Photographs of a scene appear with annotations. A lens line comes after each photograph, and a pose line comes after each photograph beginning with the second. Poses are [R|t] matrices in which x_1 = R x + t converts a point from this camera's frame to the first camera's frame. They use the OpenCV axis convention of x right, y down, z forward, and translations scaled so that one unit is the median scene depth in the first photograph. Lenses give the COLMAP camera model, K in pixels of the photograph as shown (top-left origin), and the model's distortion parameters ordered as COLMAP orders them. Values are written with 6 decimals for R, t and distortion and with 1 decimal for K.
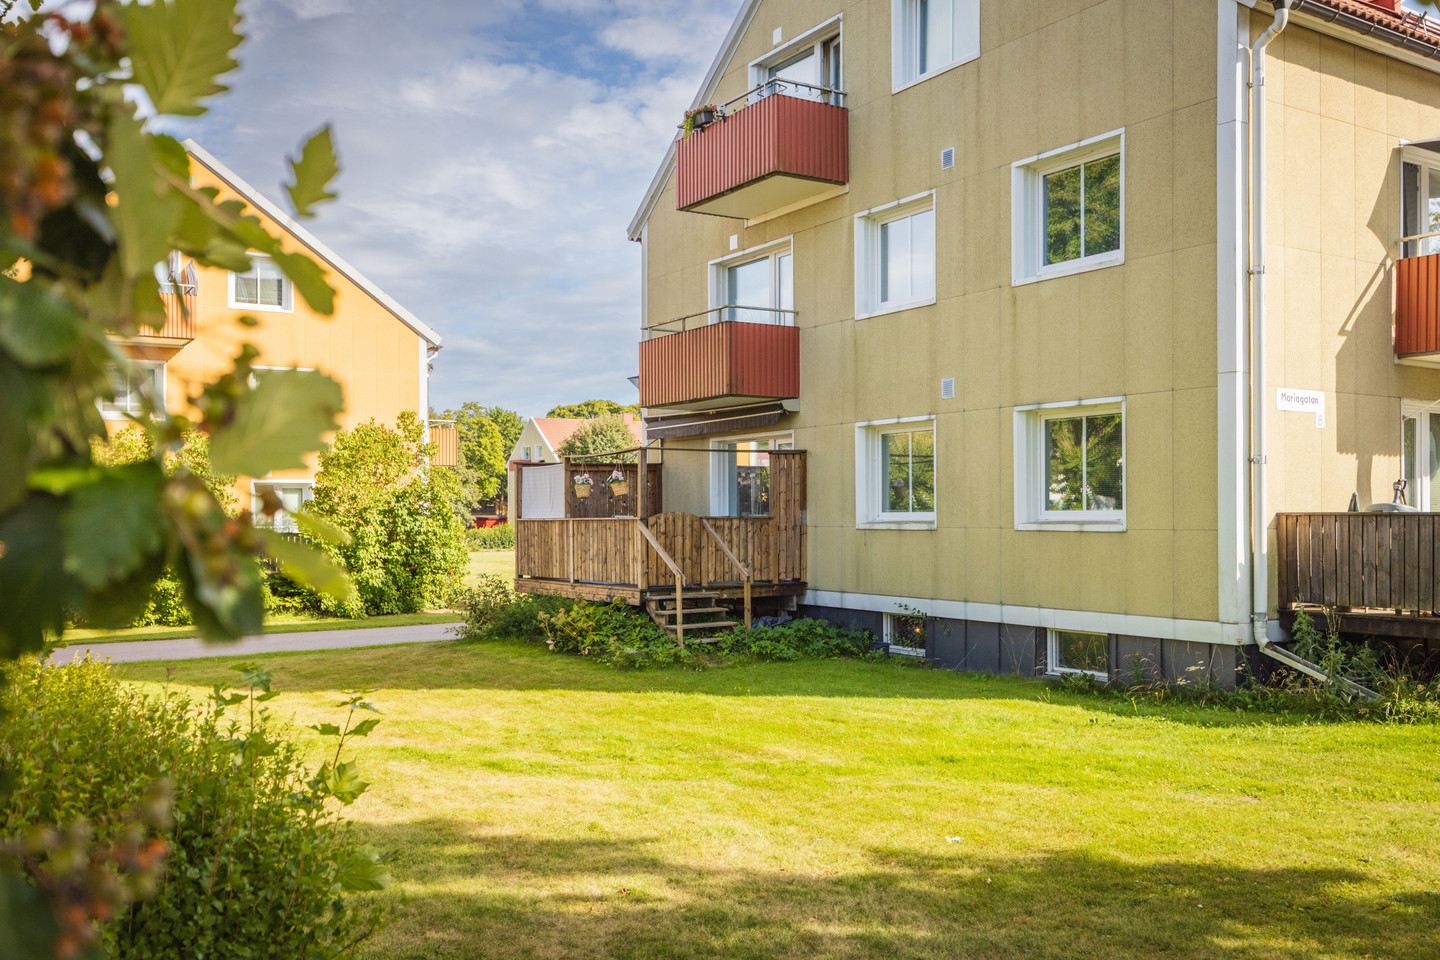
lens RADIAL K [[1259.4, 0, 720.4], [0, 1259.4, 511.4], [0, 0, 1]] dist [-0.005547, 0.019534]
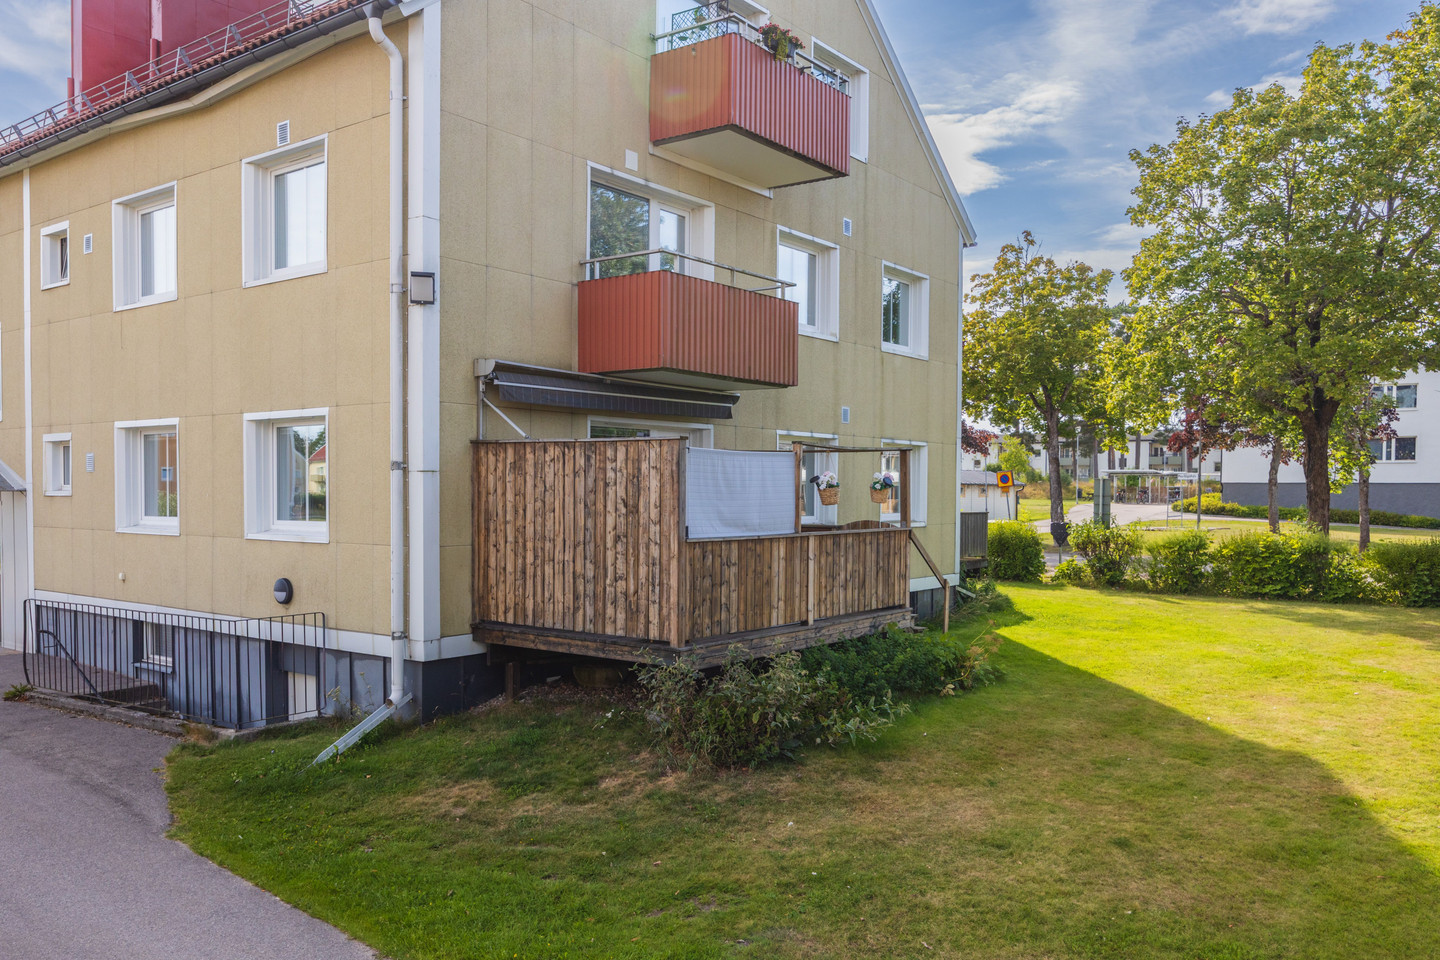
lens RADIAL K [[1147.9, 0, 721.5], [0, 1147.9, 487.2], [0, 0, 1]] dist [-0.001767, 0.000050]
pose [[-0.350913, 0.011092, 0.936342, -0.793578], [-0.000004, 0.999930, -0.011847, -0.013760], [-0.936408, -0.004160, -0.350888, 1.449569]]
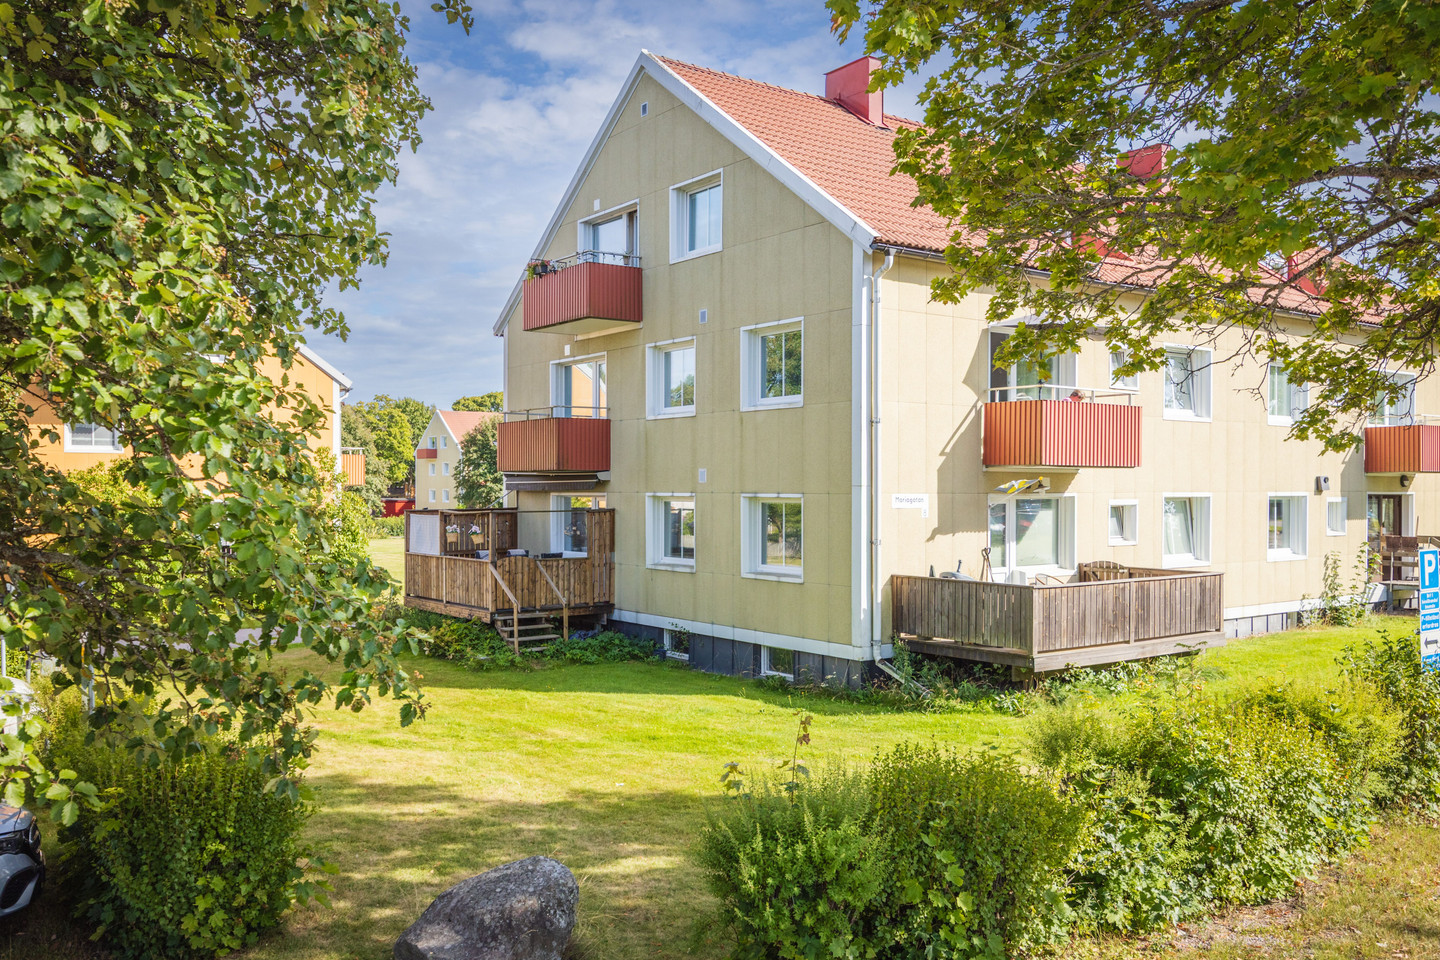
lens RADIAL K [[1186.6, 0, 682.2], [0, 1186.6, 490.0], [0, 0, 1]] dist [-0.023771, -0.004387]
pose [[0.998670, 0.004645, 0.051344, 0.084306], [-0.004844, 0.999981, 0.003750, -0.082961], [-0.051325, -0.003994, 0.998674, -0.343836]]
